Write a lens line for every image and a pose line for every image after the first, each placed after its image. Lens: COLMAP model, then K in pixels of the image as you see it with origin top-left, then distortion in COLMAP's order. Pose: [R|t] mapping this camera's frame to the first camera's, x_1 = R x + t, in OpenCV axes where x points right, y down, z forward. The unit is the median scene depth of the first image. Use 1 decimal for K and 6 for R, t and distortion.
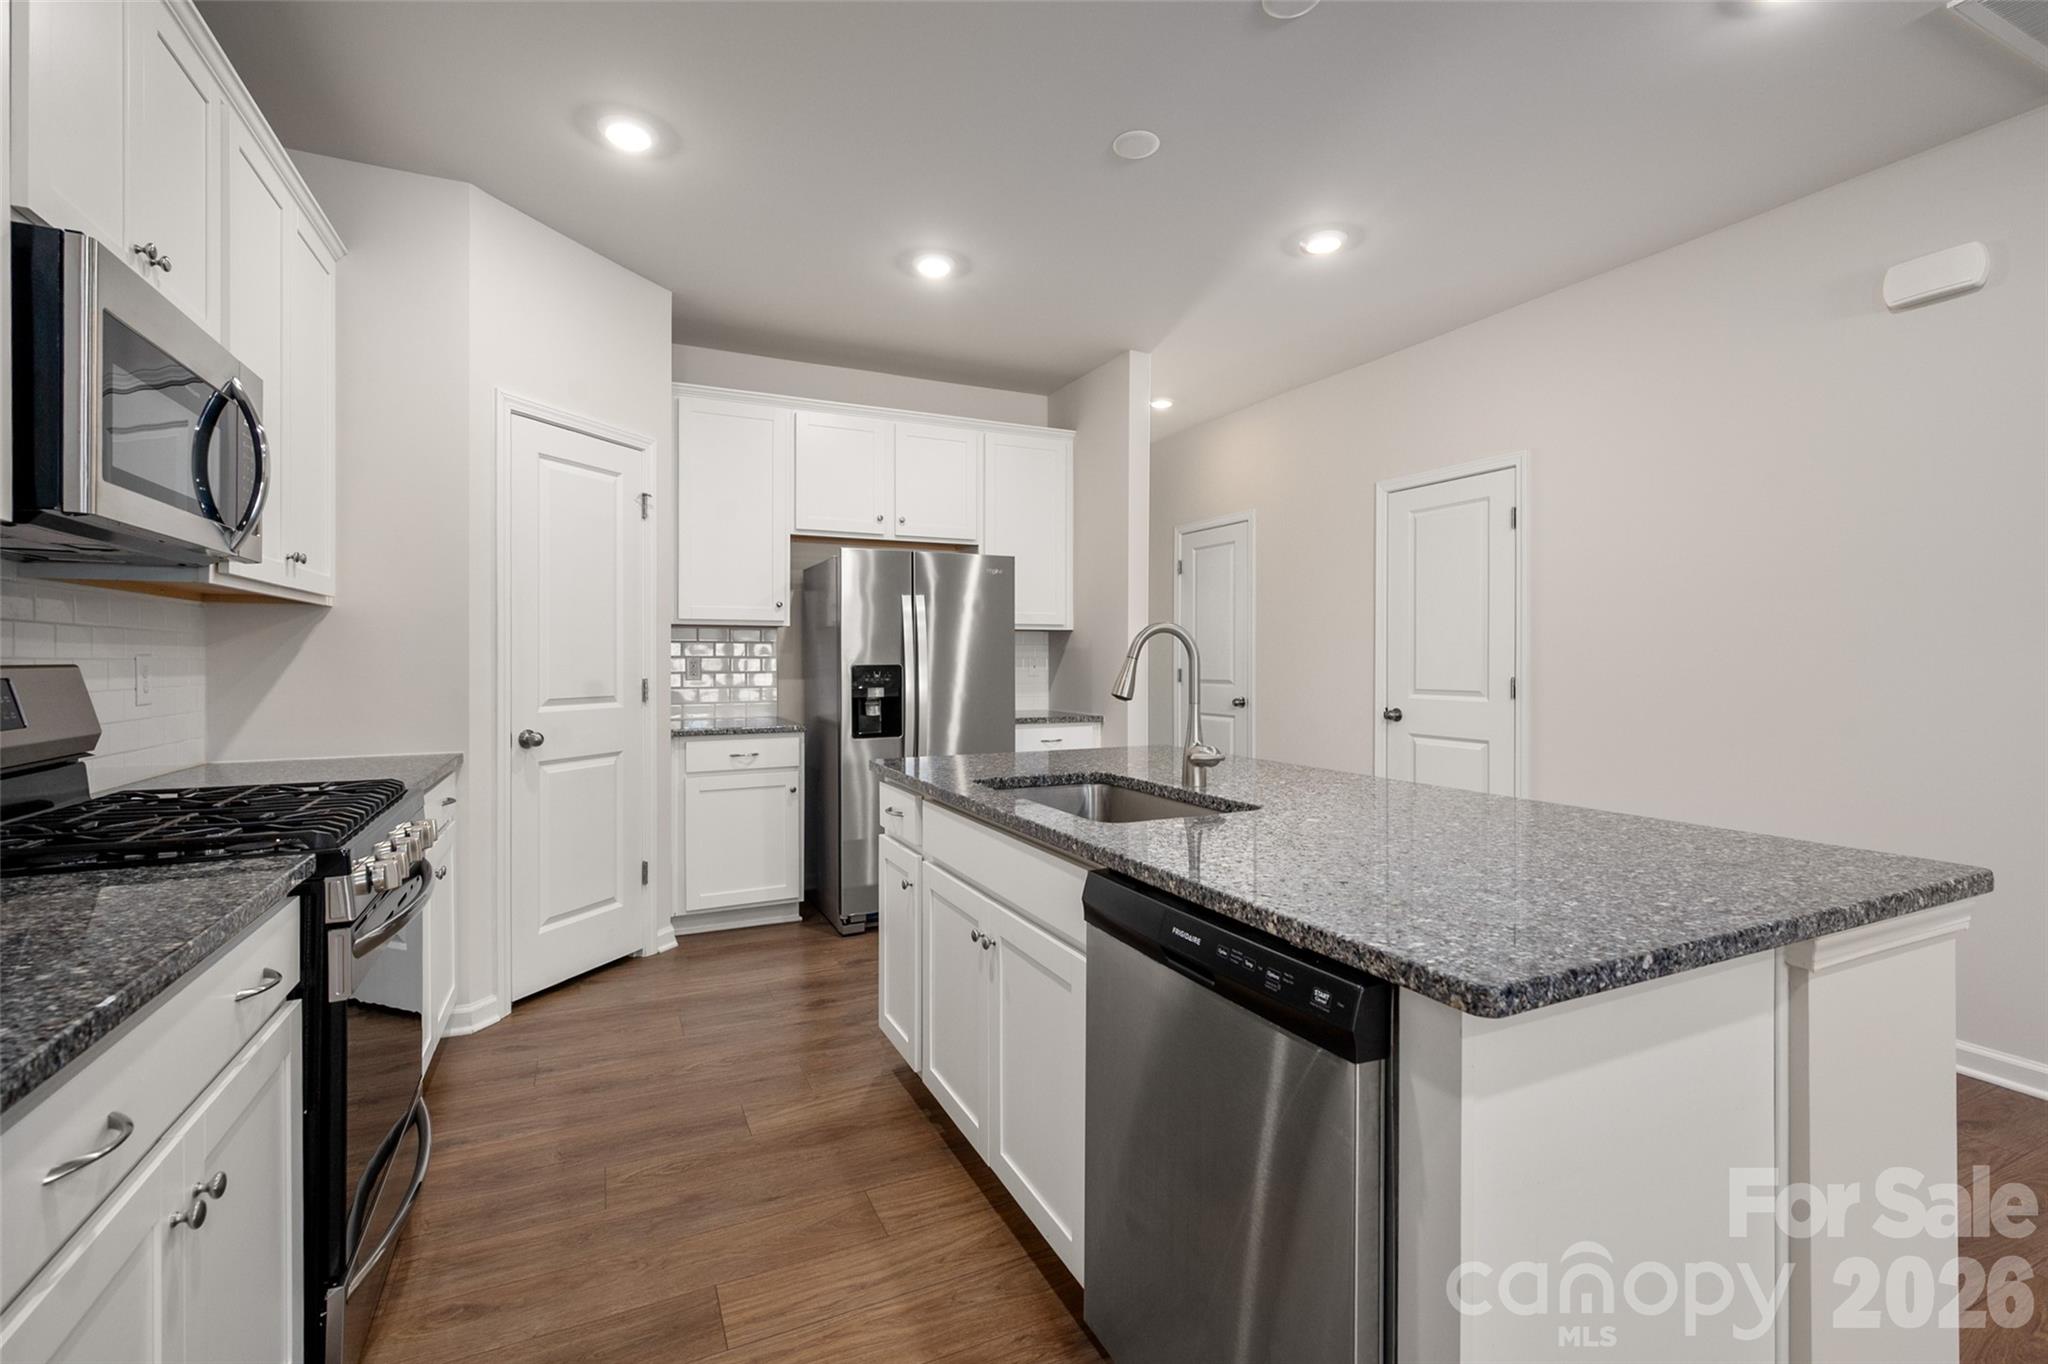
lens RADIAL K [[904.5, 0, 1023.6], [0, 904.5, 658.1], [0, 0, 1]] dist [0.001757, -0.000408]
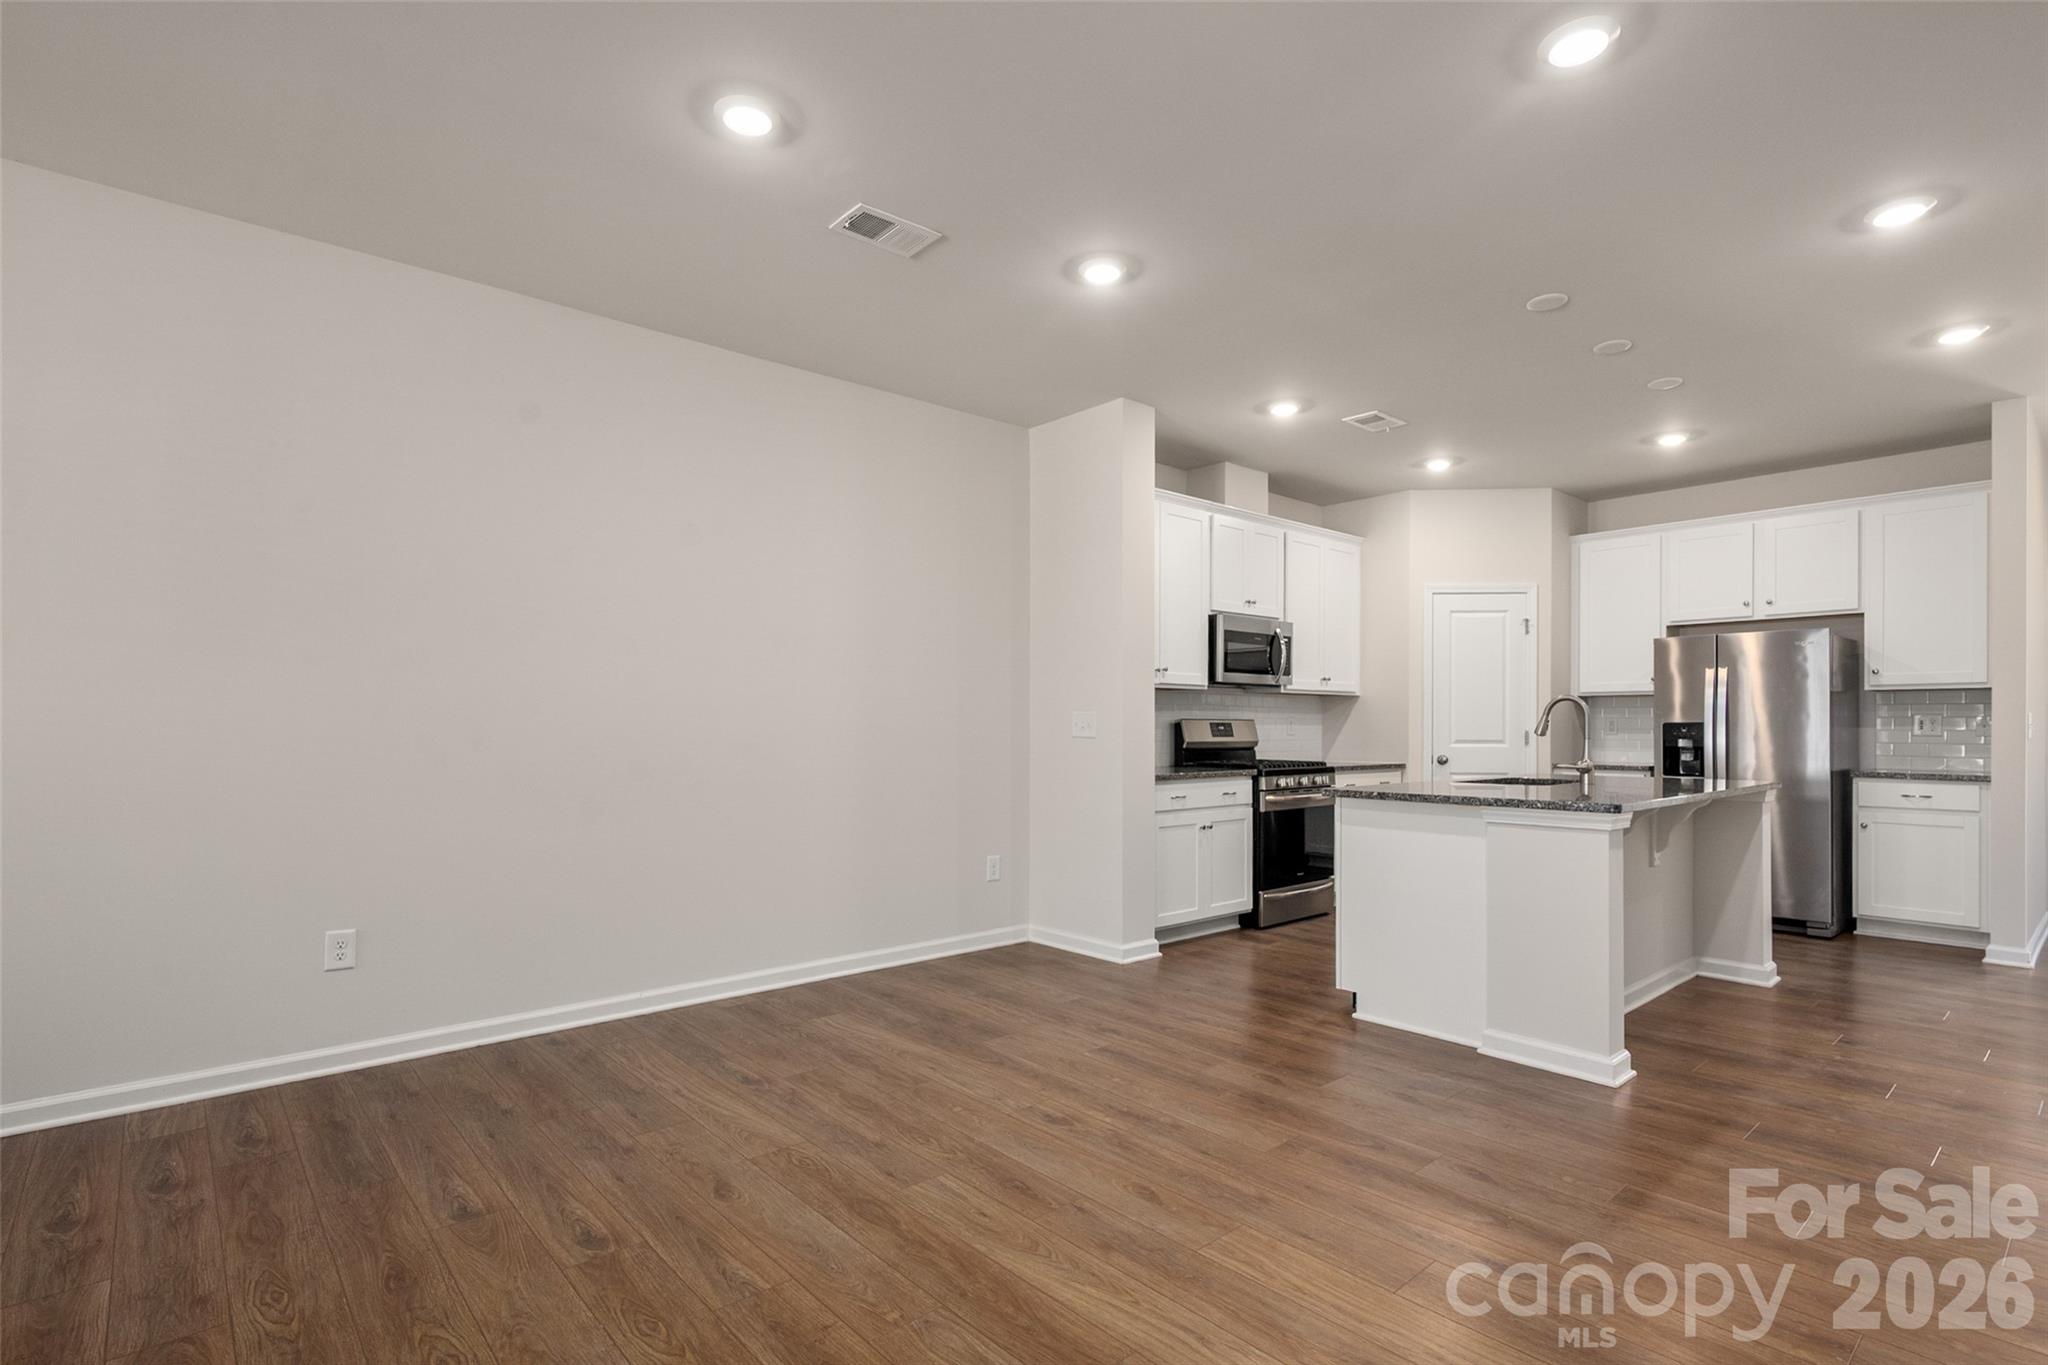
lens RADIAL K [[966.9, 0, 1027.7], [0, 966.9, 738.4], [0, 0, 1]] dist [0.001963, -0.000207]
pose [[0.270934, 0.011444, -0.962530, 1.377355], [-0.001447, 0.999933, 0.011481, 0.023794], [0.962597, -0.001717, 0.270933, -0.482141]]
